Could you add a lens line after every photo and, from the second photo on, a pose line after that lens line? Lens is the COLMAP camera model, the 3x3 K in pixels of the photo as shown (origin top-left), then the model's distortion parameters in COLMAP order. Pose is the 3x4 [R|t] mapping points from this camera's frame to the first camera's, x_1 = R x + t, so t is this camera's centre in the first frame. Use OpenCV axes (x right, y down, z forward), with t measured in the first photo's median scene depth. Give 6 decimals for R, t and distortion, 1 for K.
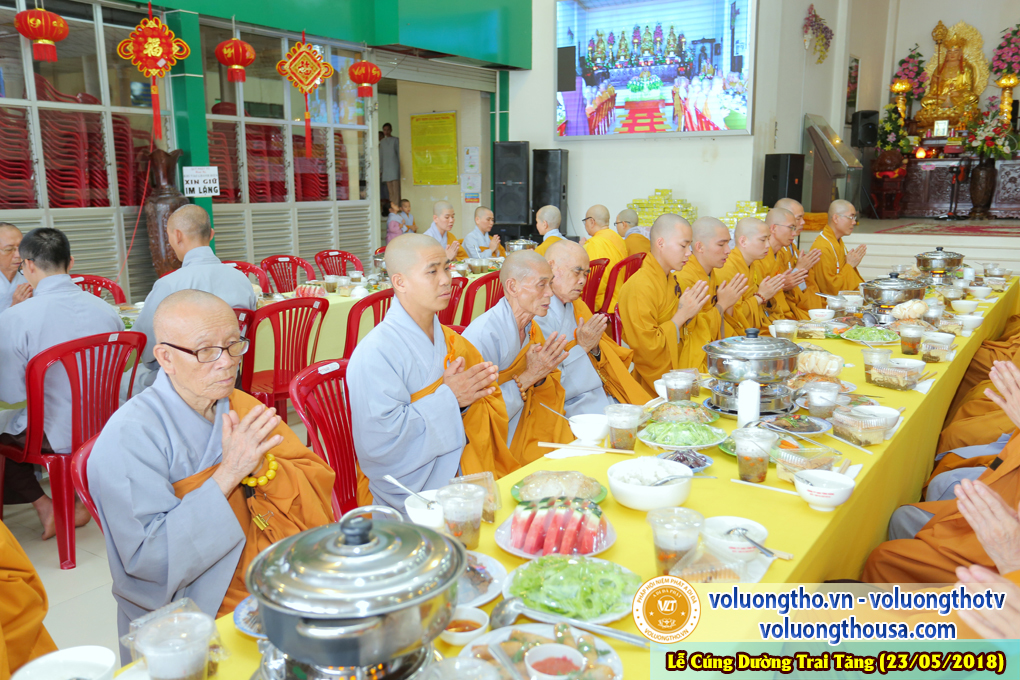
lens RADIAL K [[868.5, 0, 510.0], [0, 868.5, 340.0], [0, 0, 1]] dist [-0.017647, 0.078131]
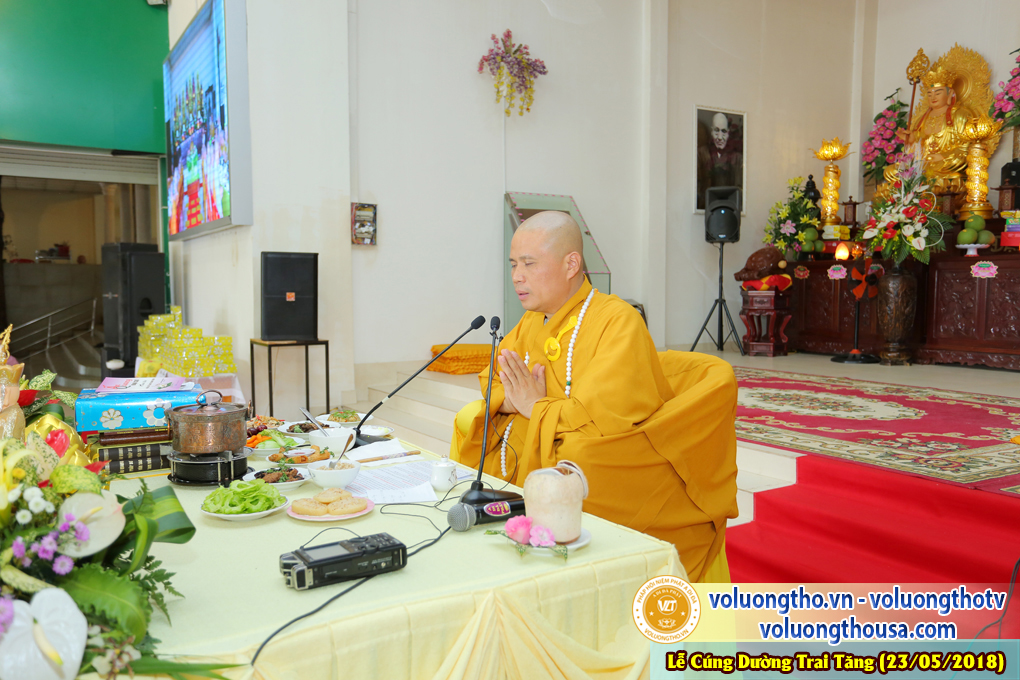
lens RADIAL K [[805.3, 0, 510.0], [0, 805.3, 340.0], [0, 0, 1]] dist [-0.037886, 0.092363]
pose [[0.912230, 0.029021, -0.408648, 0.539149], [-0.077036, 0.991845, -0.101530, -0.083270], [0.402369, 0.124100, 0.907027, 0.430420]]
